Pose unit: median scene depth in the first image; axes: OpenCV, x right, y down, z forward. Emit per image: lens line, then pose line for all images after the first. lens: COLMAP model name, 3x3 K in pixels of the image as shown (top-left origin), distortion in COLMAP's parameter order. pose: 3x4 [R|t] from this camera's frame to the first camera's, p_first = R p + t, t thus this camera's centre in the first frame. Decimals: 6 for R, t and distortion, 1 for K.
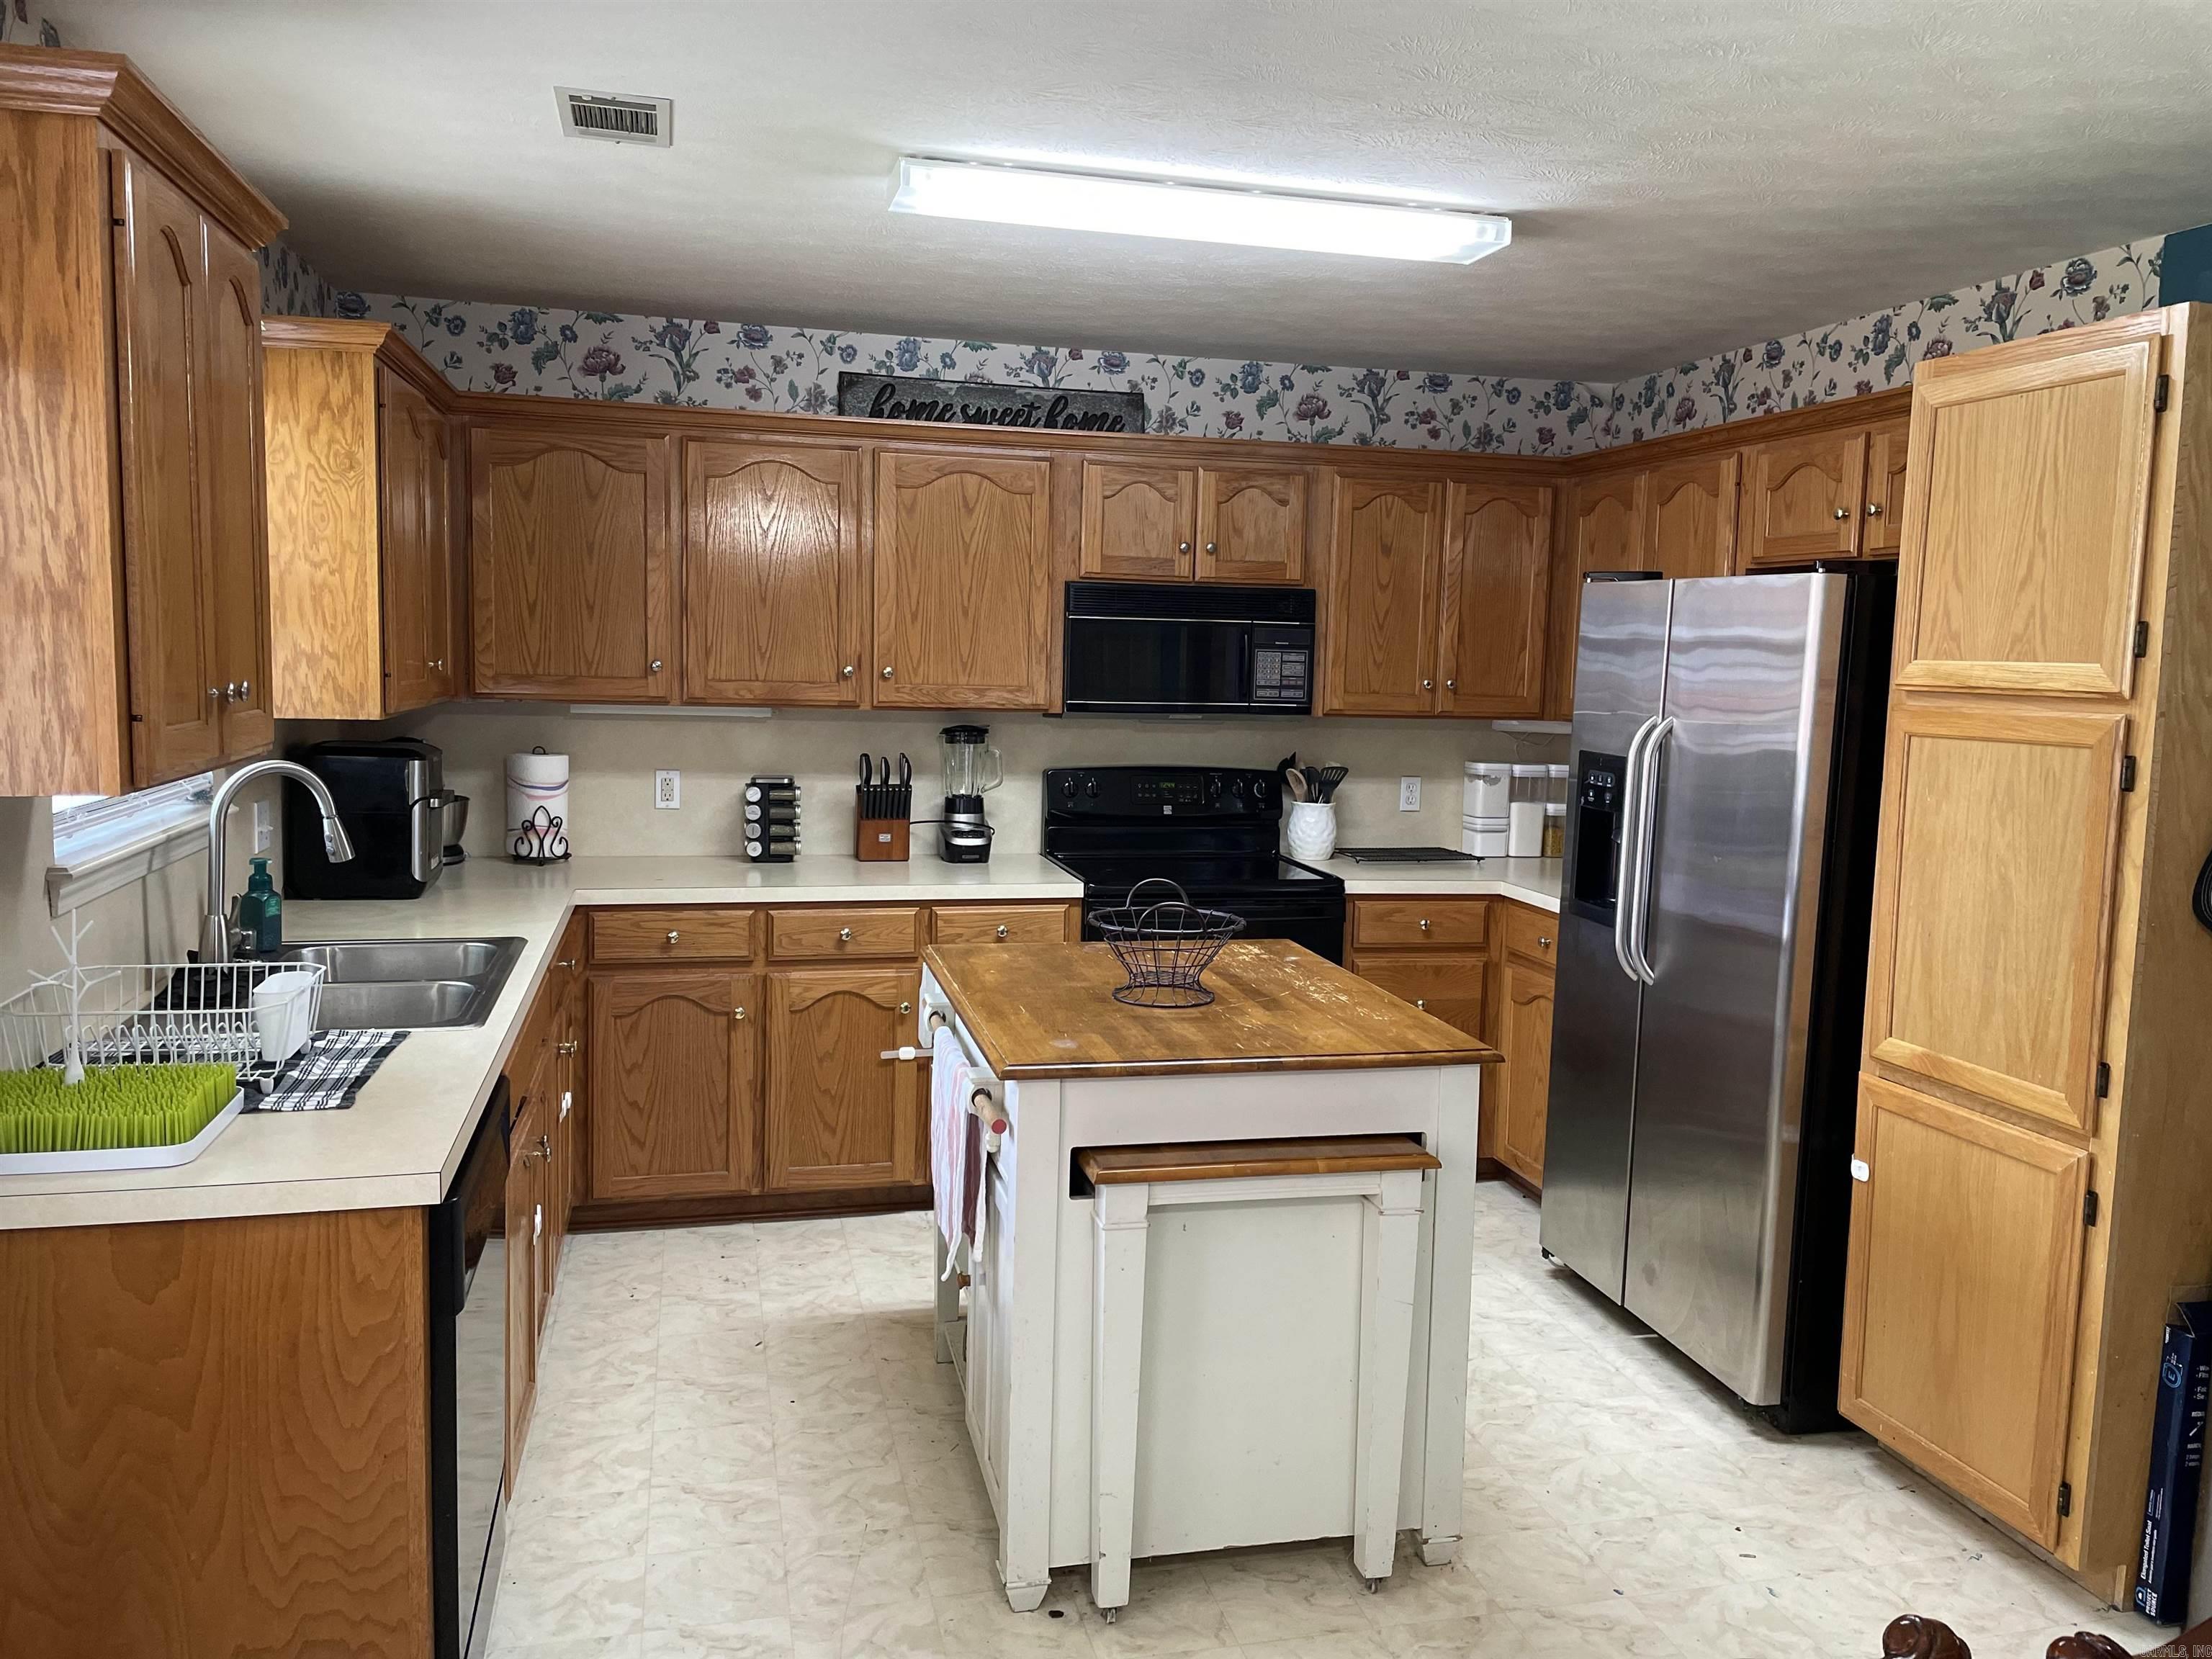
lens RADIAL K [[1694.8, 0, 1115.9], [0, 1694.8, 827.8], [0, 0, 1]] dist [0.071200, -0.033635]
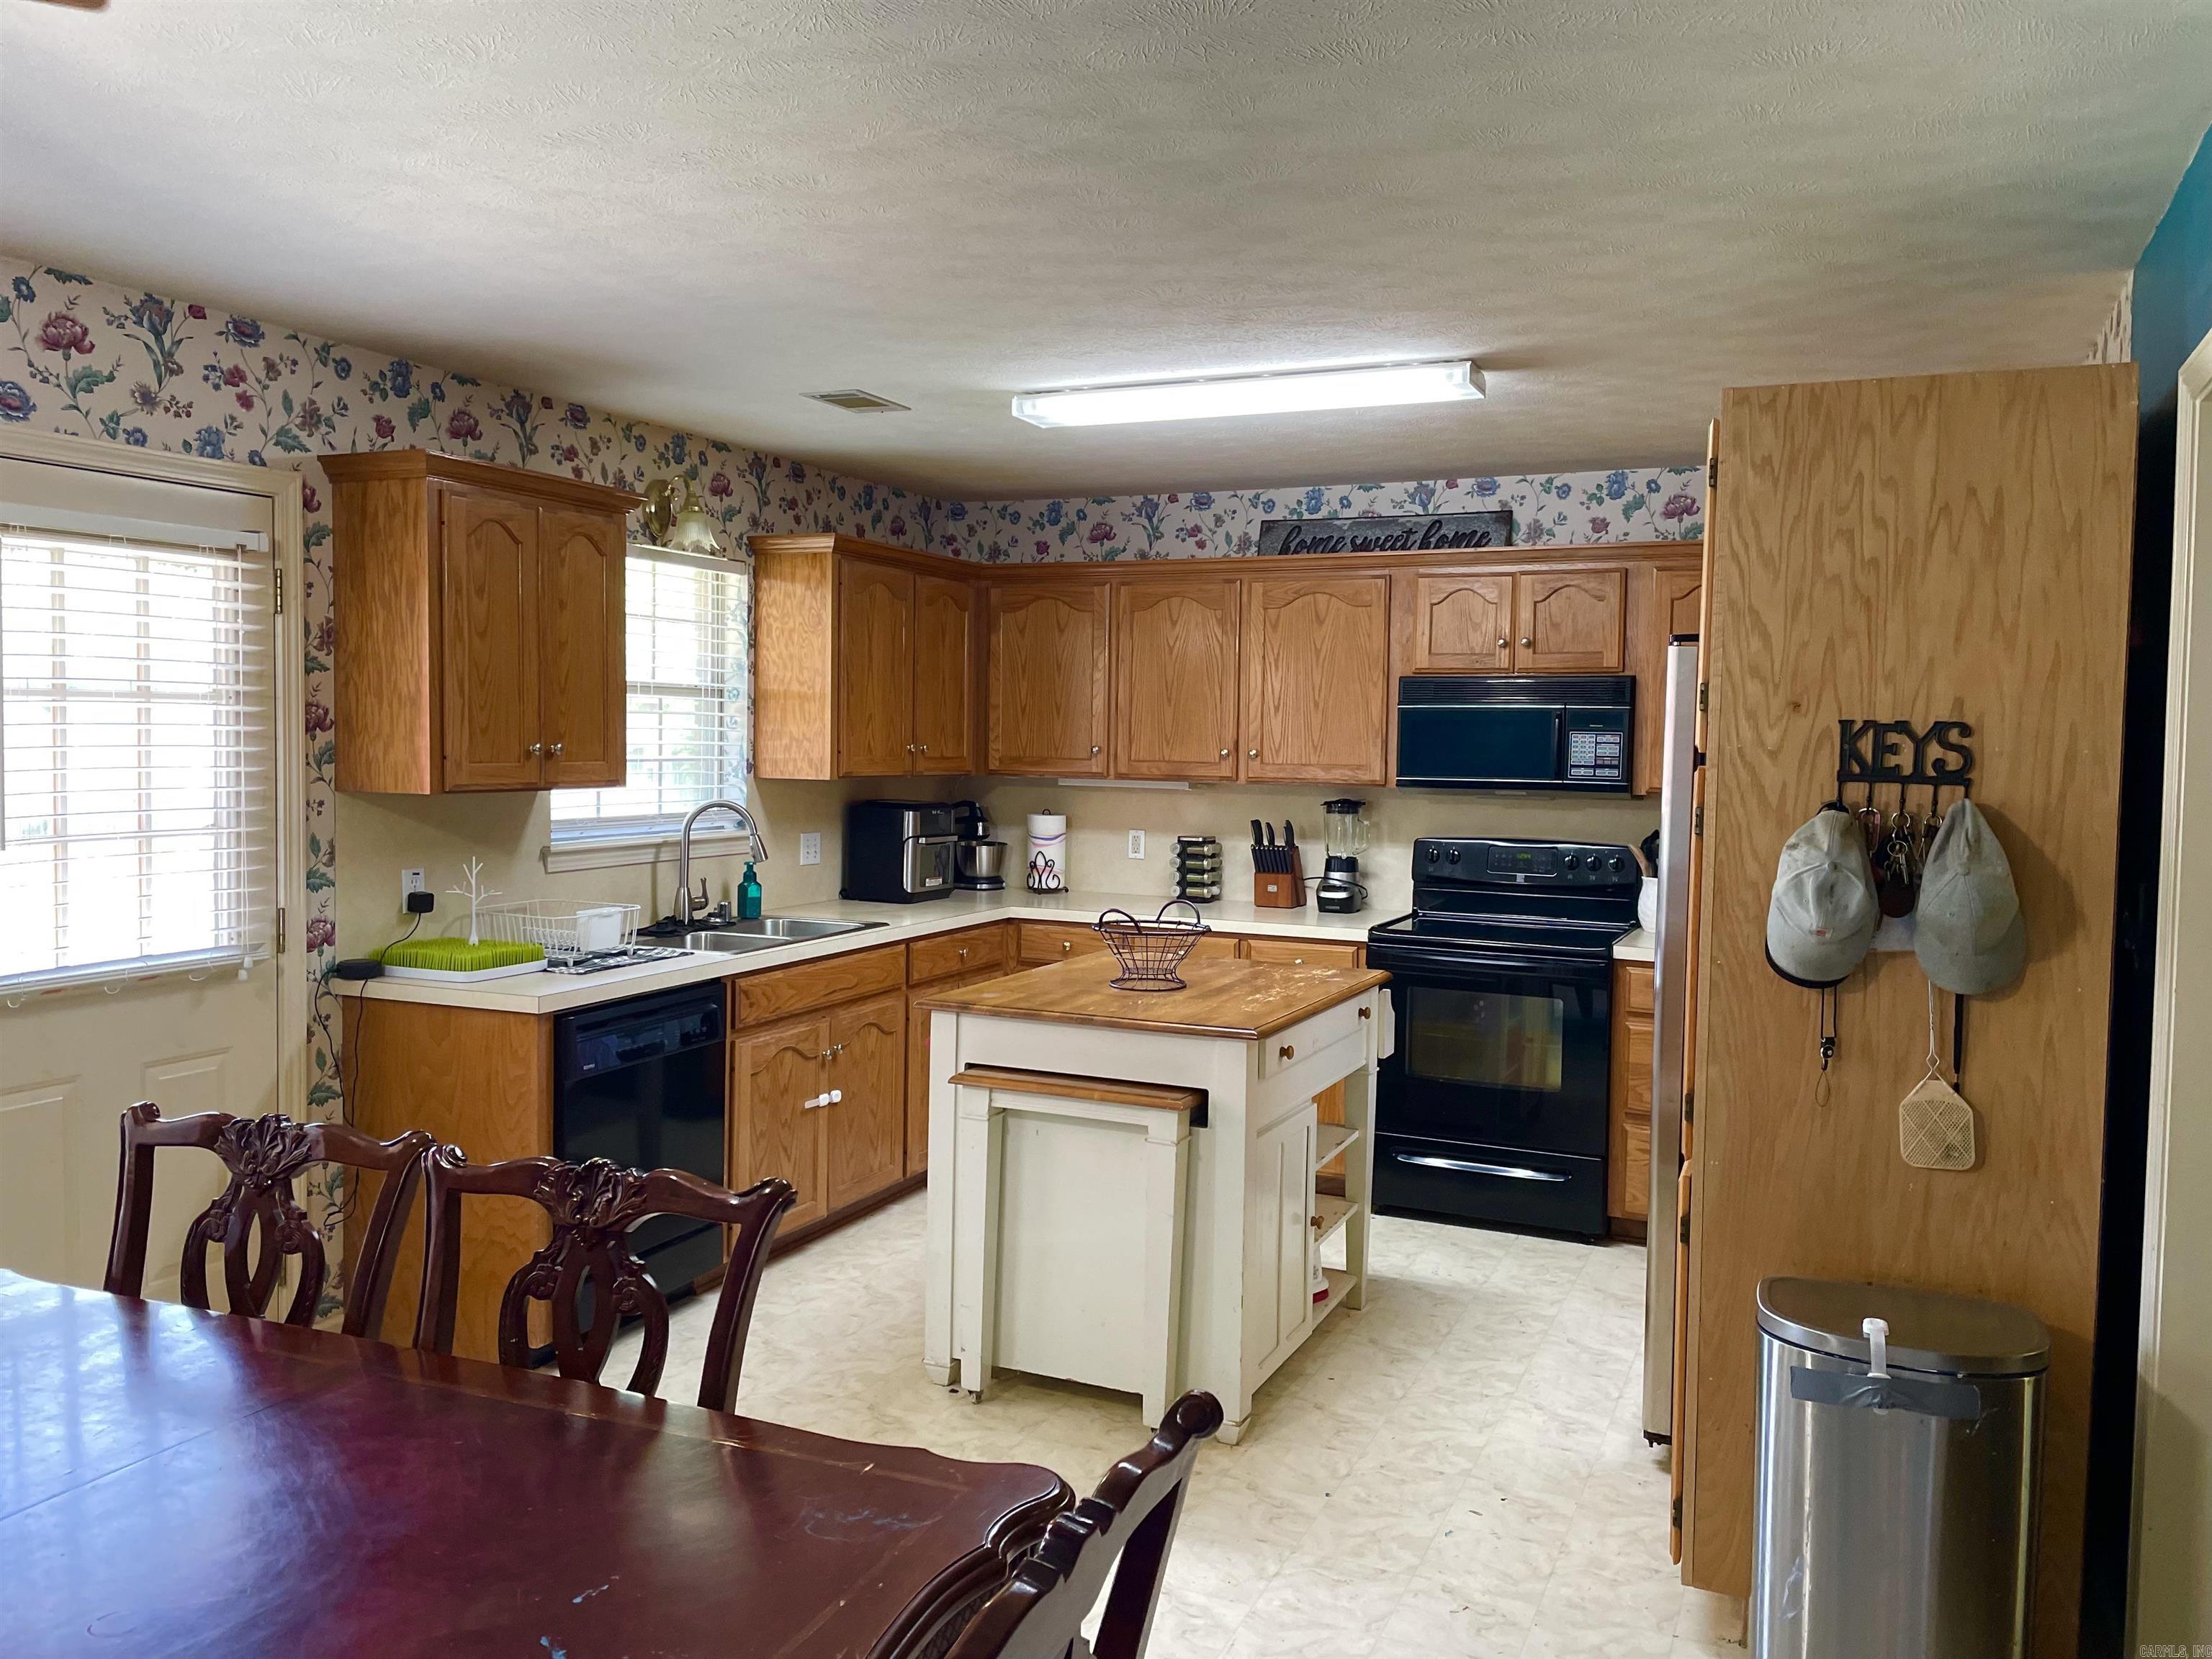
lens RADIAL K [[1694.8, 0, 1115.7], [0, 1694.8, 823.3], [0, 0, 1]] dist [0.071200, -0.033635]
pose [[0.777006, 0.018733, -0.629215, 0.556326], [-0.063239, 0.996823, -0.048414, 0.026156], [0.626309, 0.077409, 0.775722, -0.034364]]
